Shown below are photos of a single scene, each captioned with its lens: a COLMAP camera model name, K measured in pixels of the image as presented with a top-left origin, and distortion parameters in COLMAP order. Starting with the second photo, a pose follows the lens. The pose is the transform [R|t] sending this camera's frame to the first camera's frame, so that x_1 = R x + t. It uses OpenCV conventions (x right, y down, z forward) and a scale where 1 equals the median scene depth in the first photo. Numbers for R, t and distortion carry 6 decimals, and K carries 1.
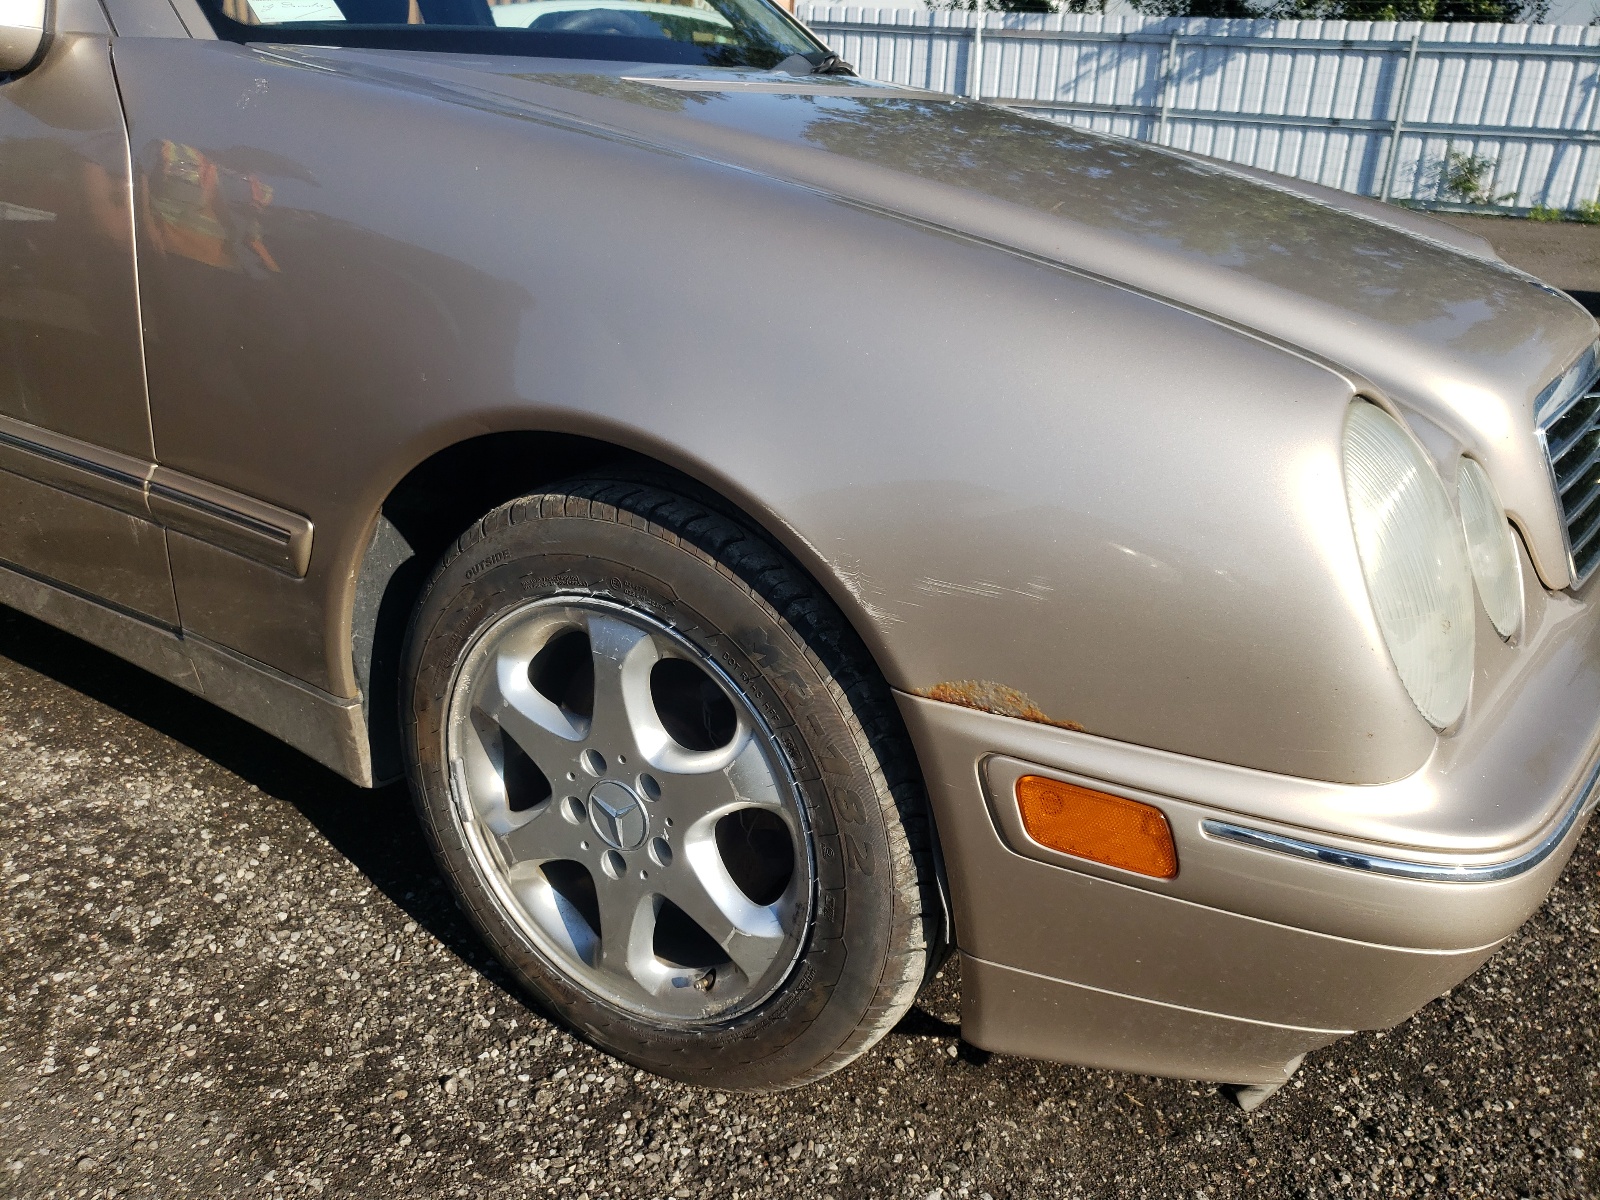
lens RADIAL K [[1187.0, 0, 800.0], [0, 1187.0, 600.0], [0, 0, 1]] dist [0.041891, -0.041439]
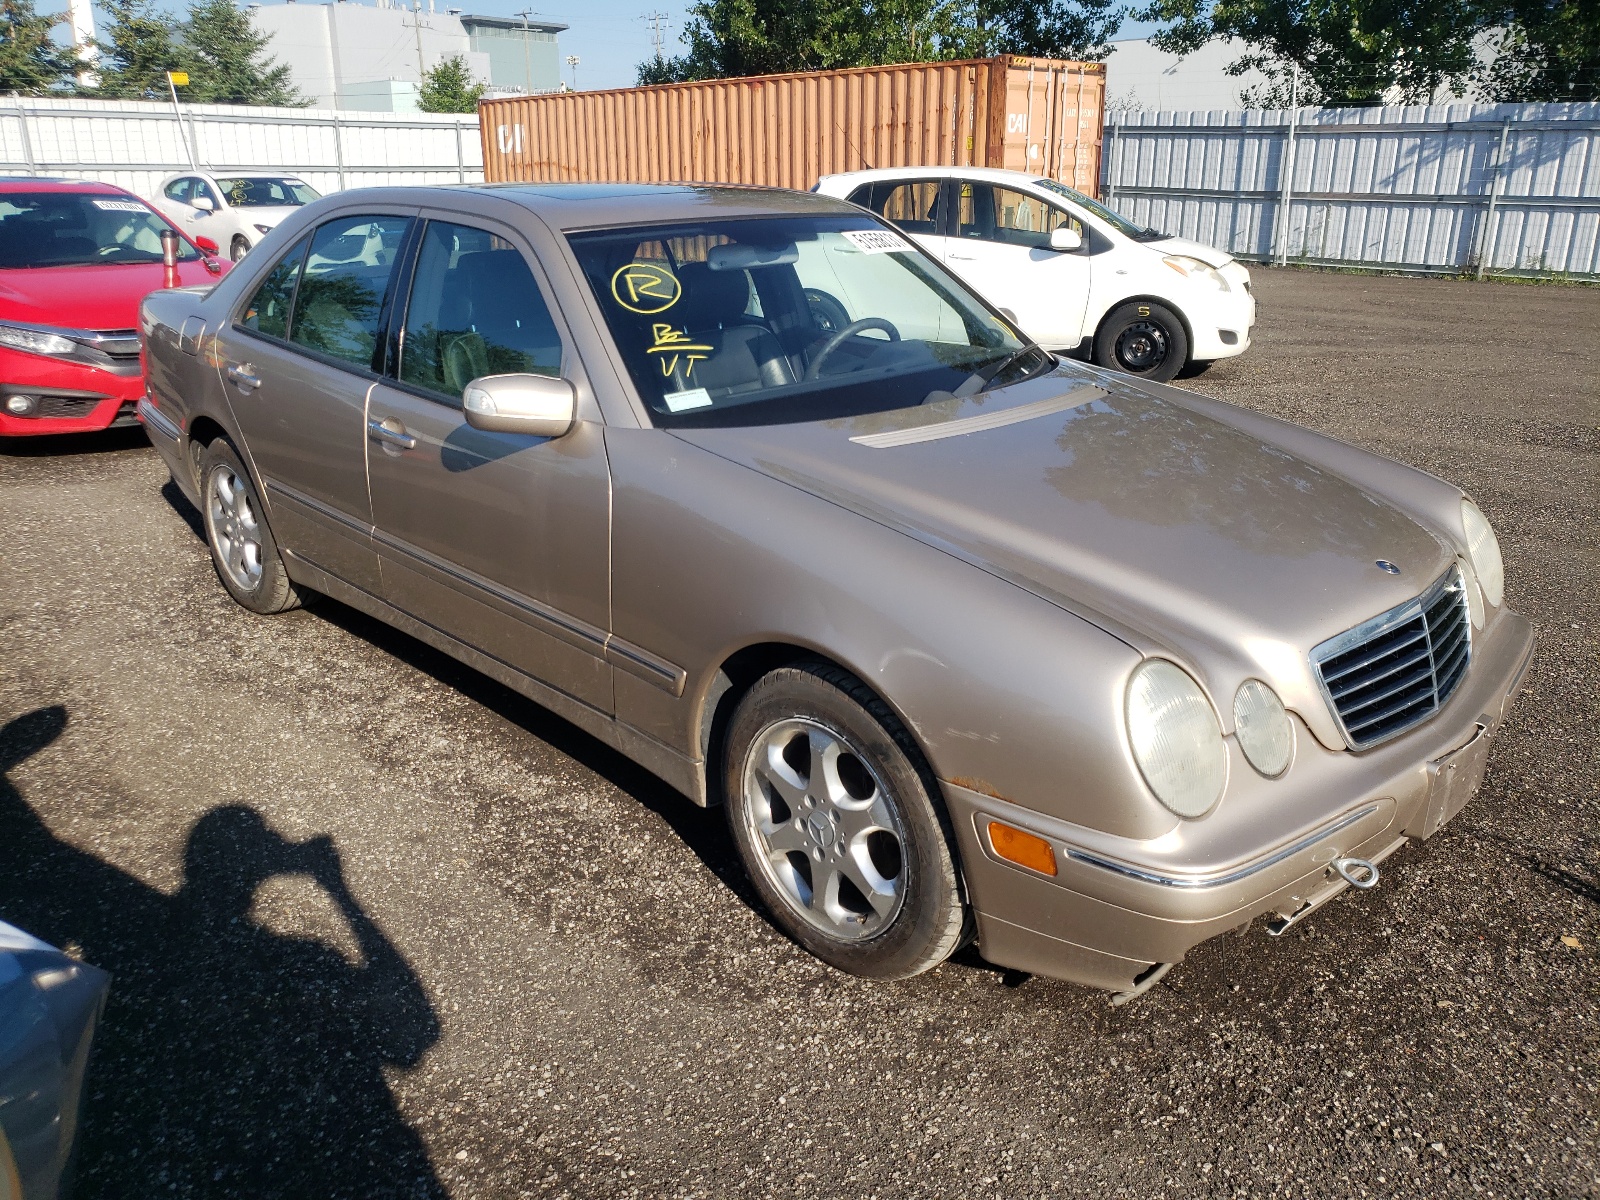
lens RADIAL K [[1331.6, 0, 800.0], [0, 1331.6, 600.0], [0, 0, 1]] dist [0.169436, -0.147862]
pose [[0.963659, 0.038217, -0.264386, 0.365918], [-0.047306, 0.998485, -0.028093, -0.129544], [0.262912, 0.039579, 0.964008, -1.114447]]
